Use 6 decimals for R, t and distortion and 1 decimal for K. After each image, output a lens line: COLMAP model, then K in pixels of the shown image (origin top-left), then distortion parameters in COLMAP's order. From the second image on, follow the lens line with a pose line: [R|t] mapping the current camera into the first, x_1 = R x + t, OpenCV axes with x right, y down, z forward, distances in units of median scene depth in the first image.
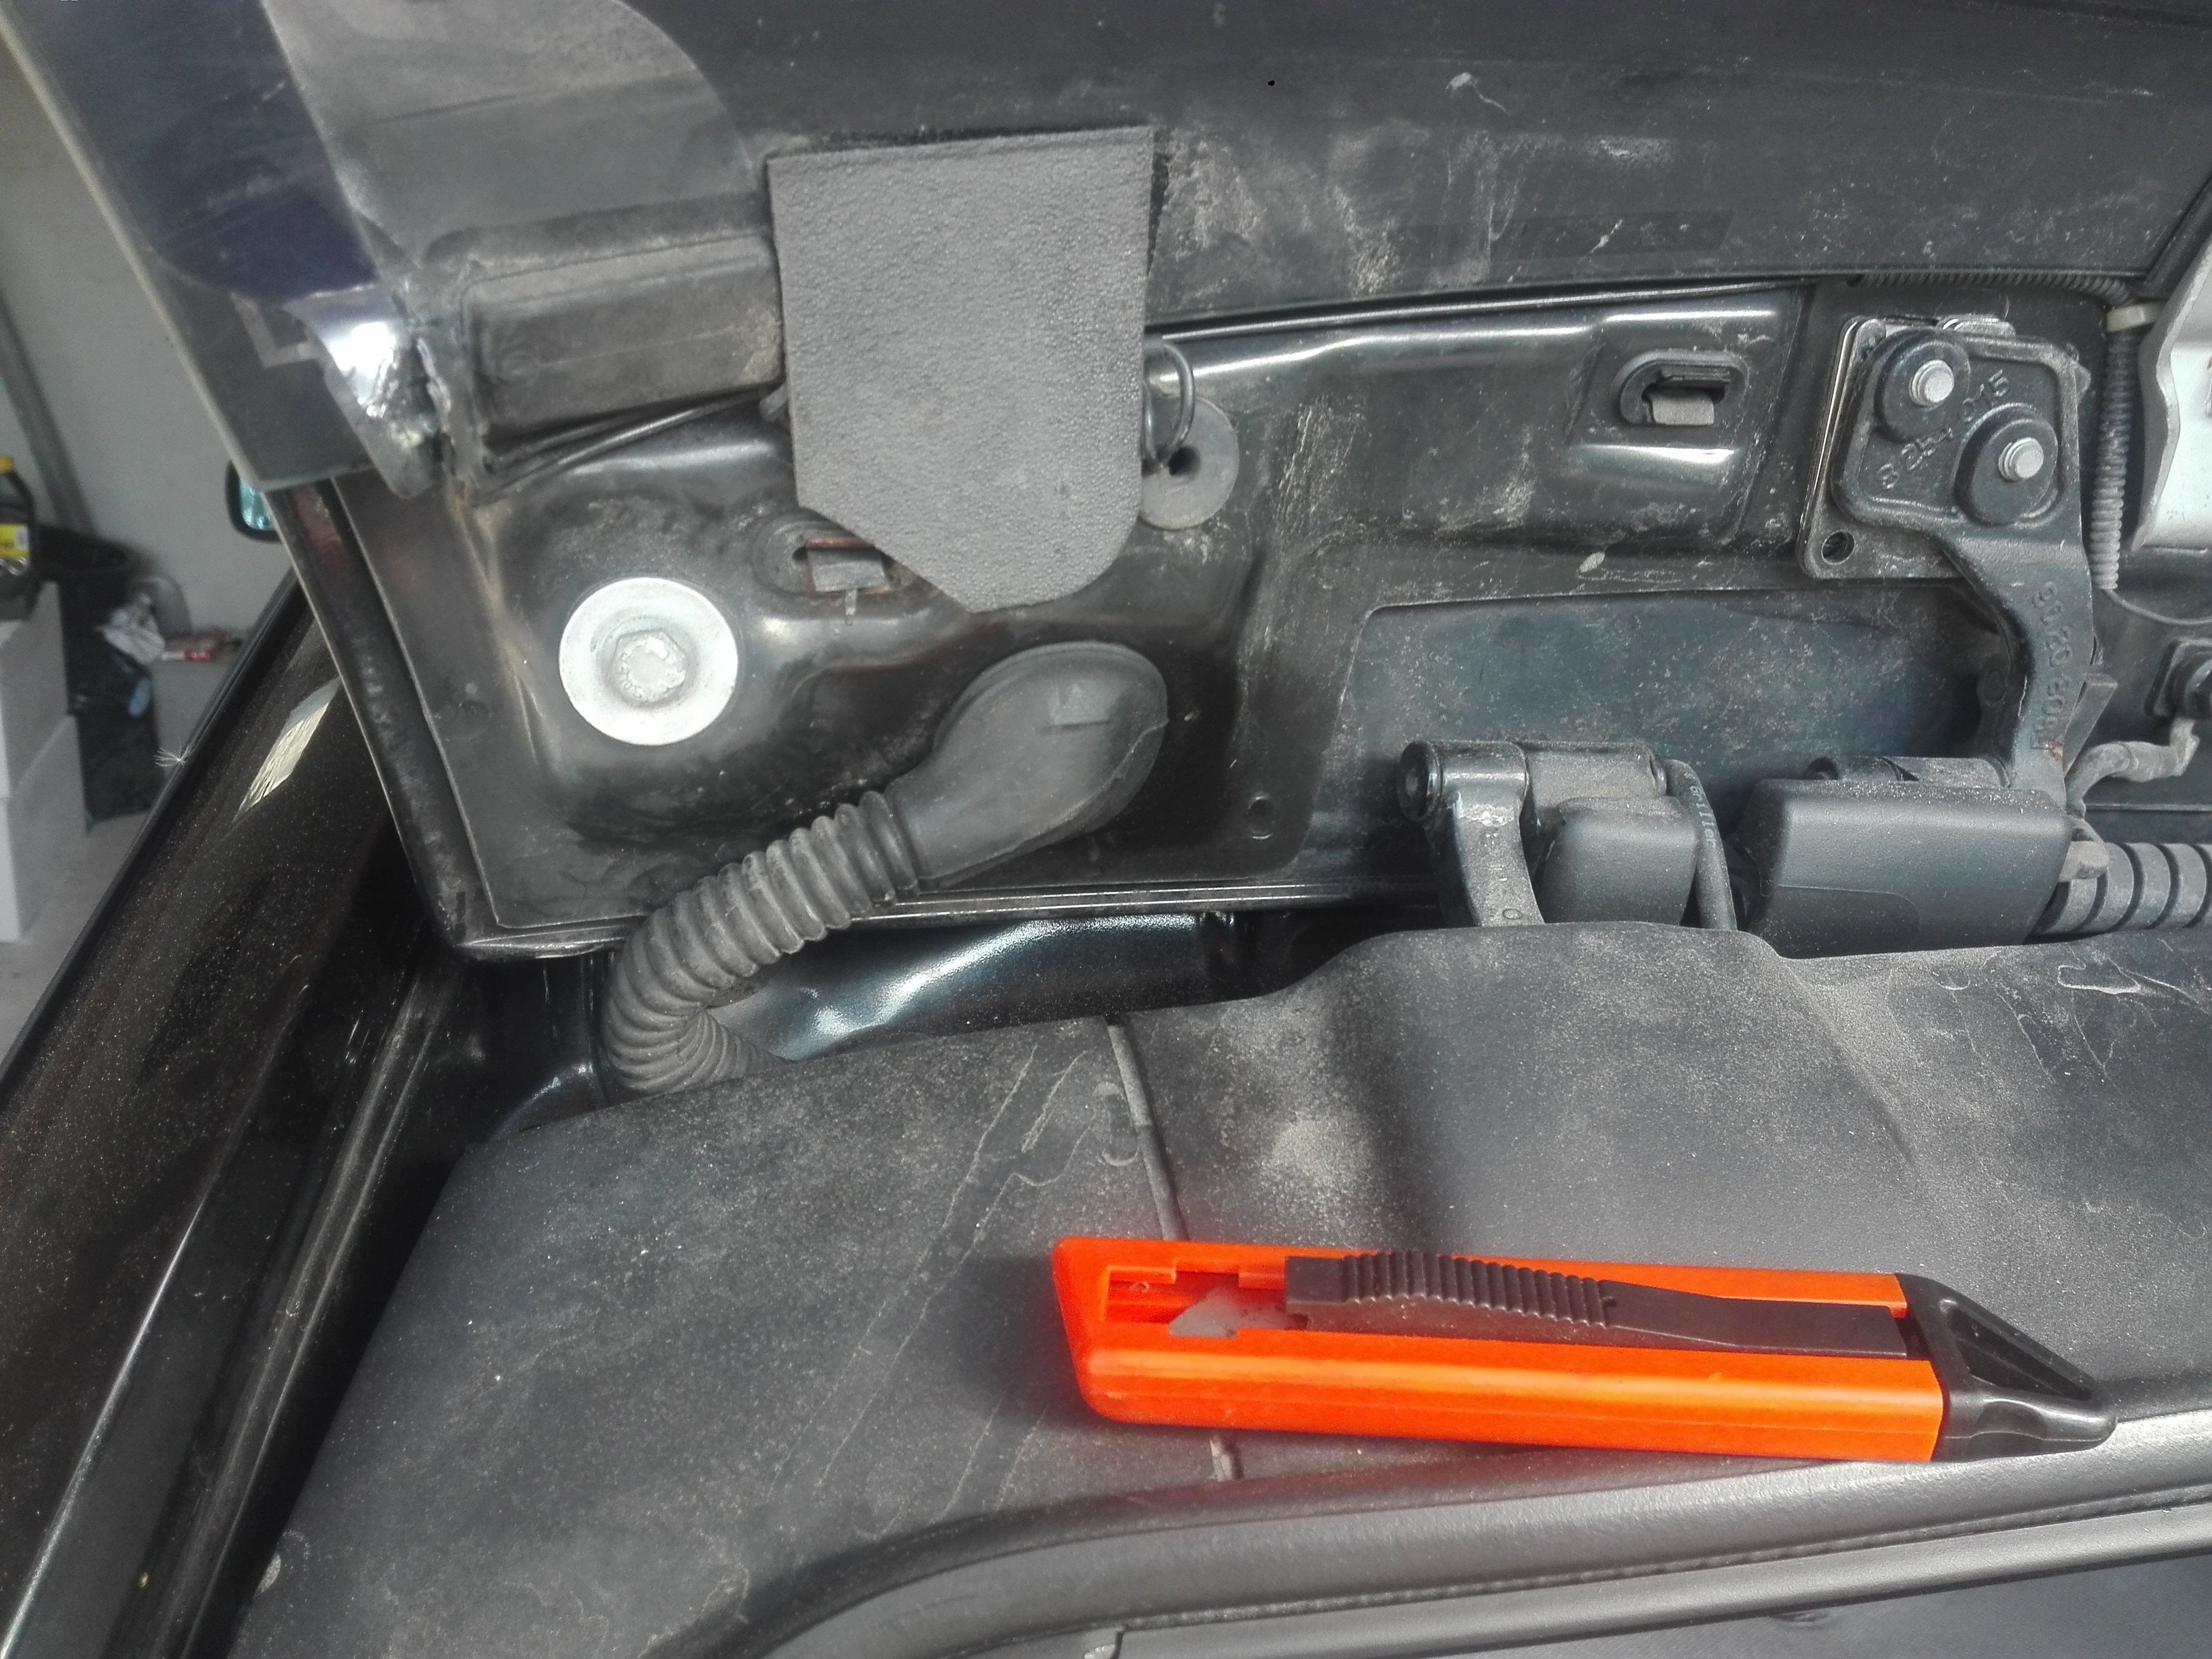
lens RADIAL K [[1799.1, 0, 1134.0], [0, 1799.1, 818.9], [0, 0, 1]] dist [0.119790, -0.277588]
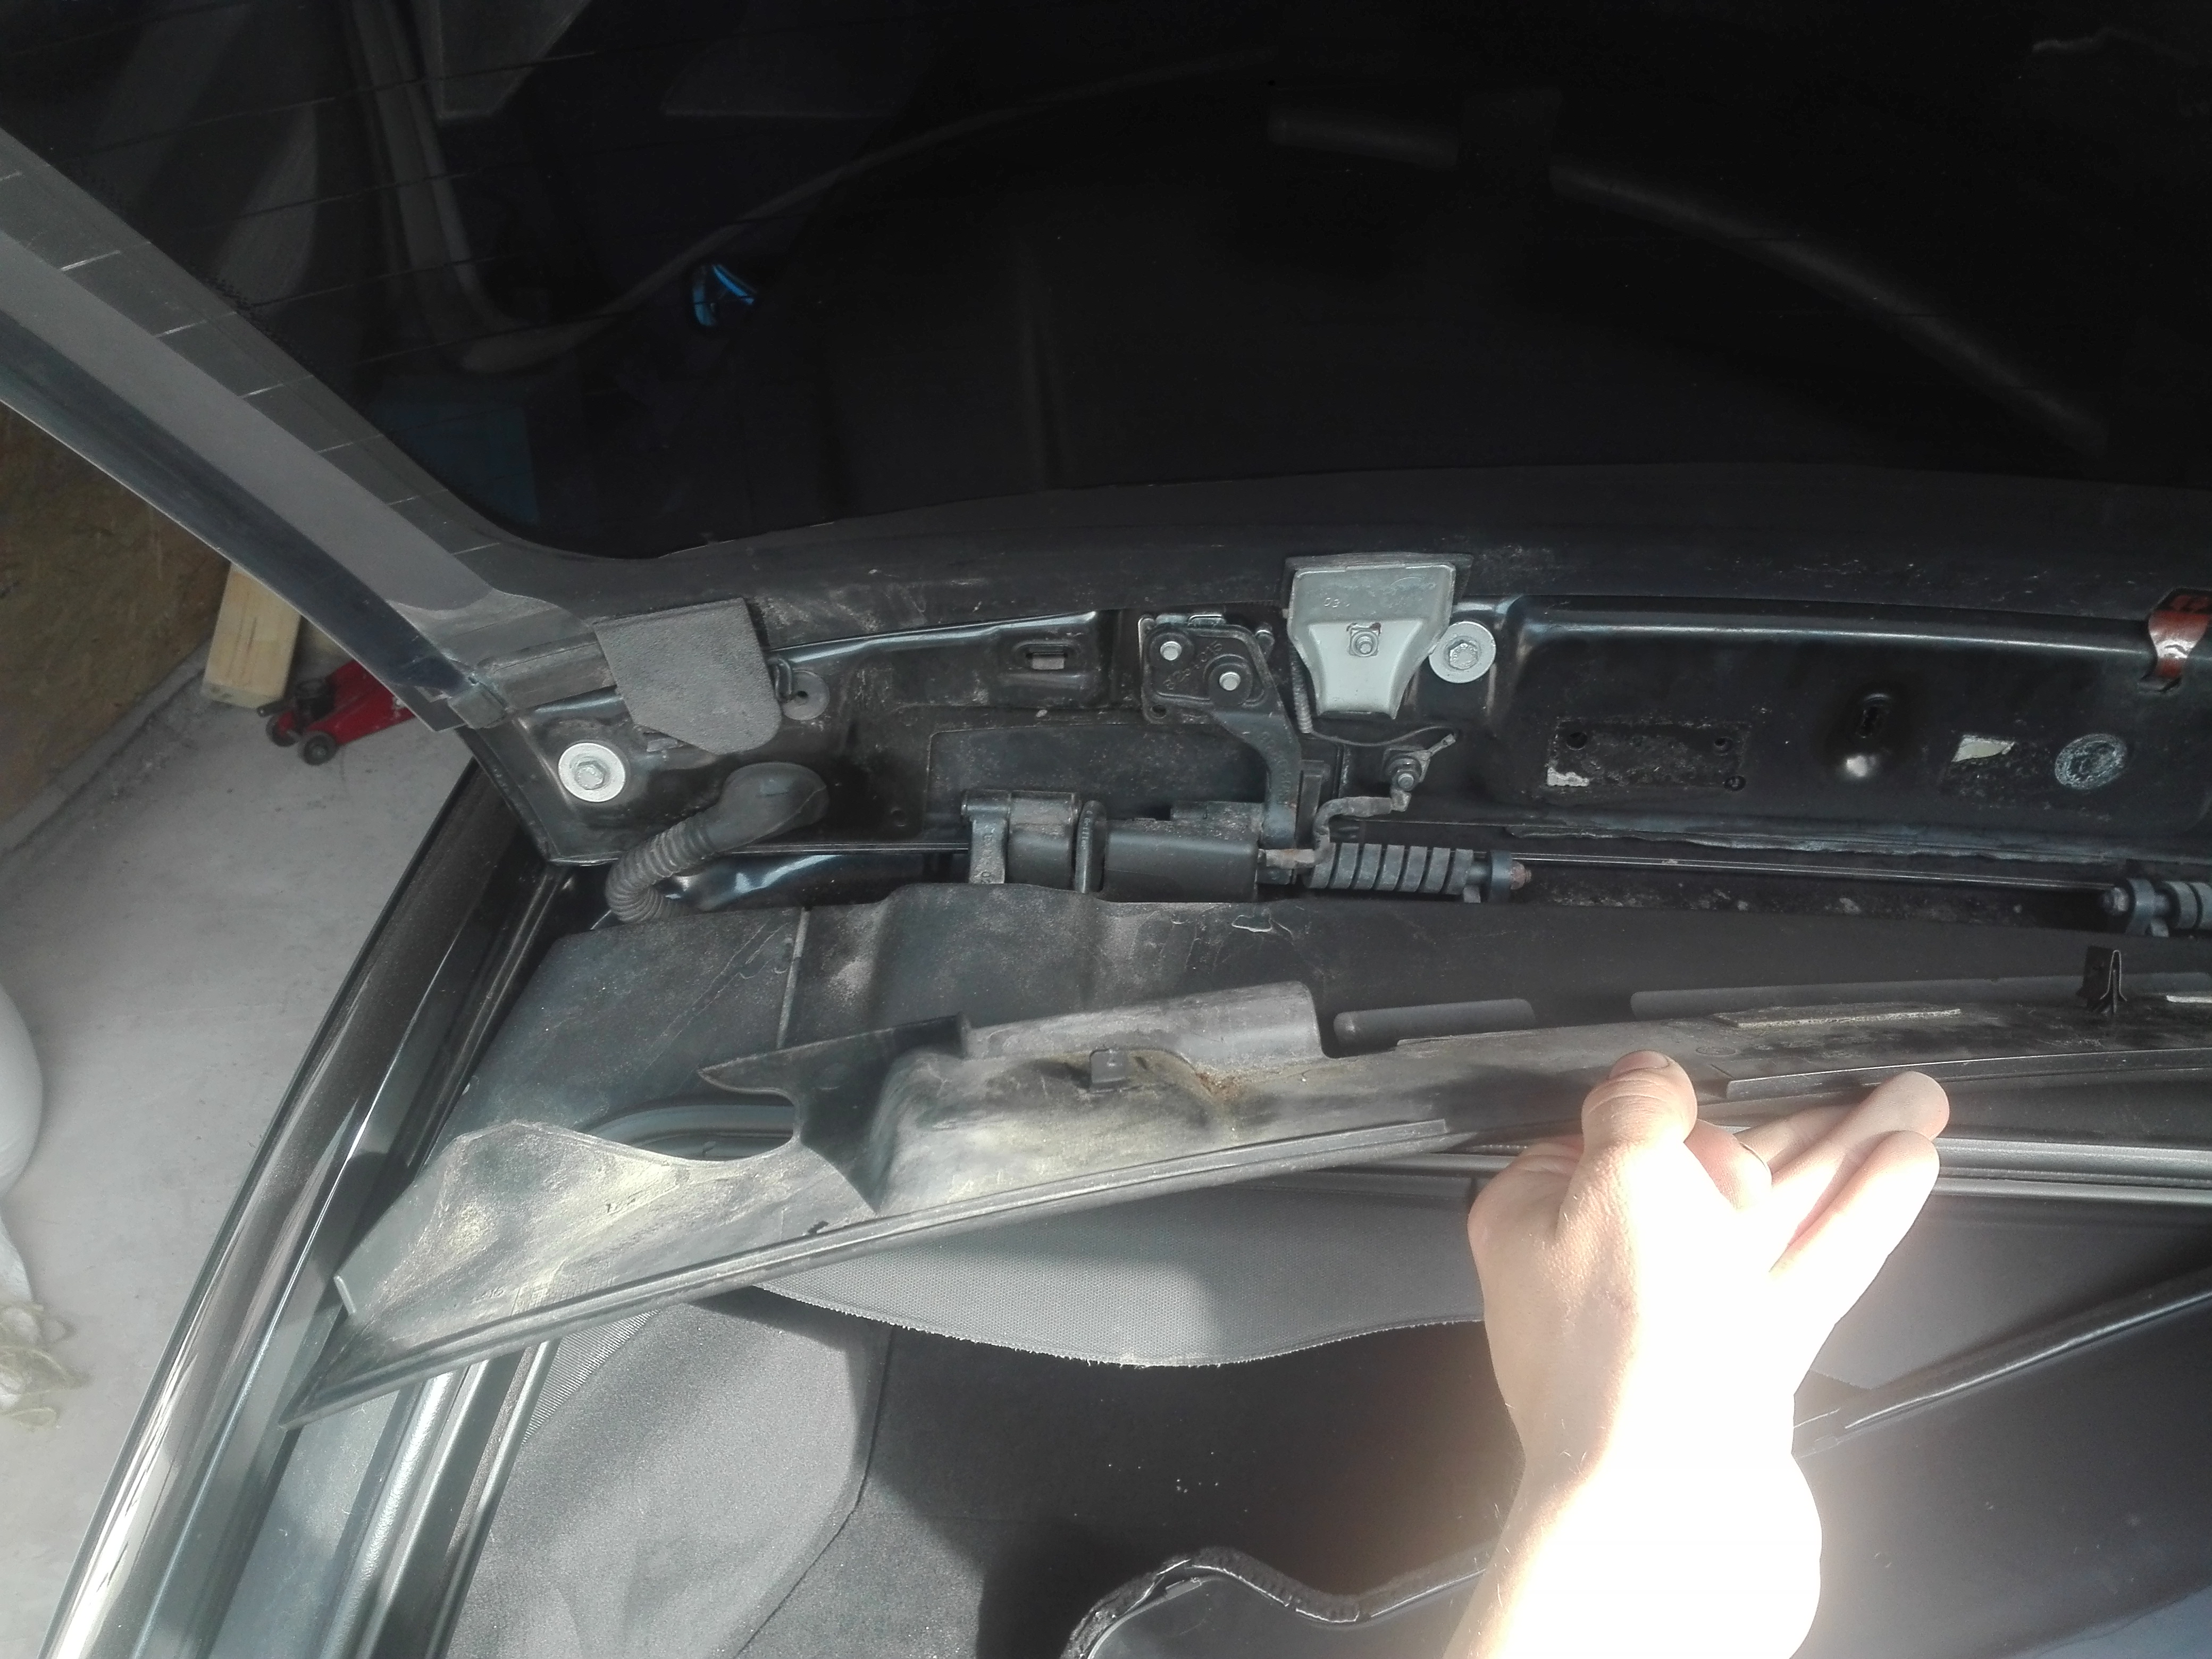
lens RADIAL K [[1839.7, 0, 1169.6], [0, 1839.7, 862.4], [0, 0, 1]] dist [0.132395, -0.270196]
pose [[0.968549, 0.083652, -0.234340, 1.113456], [-0.032643, 0.976372, 0.213615, -0.529440], [0.246673, -0.199247, 0.948395, -1.285704]]
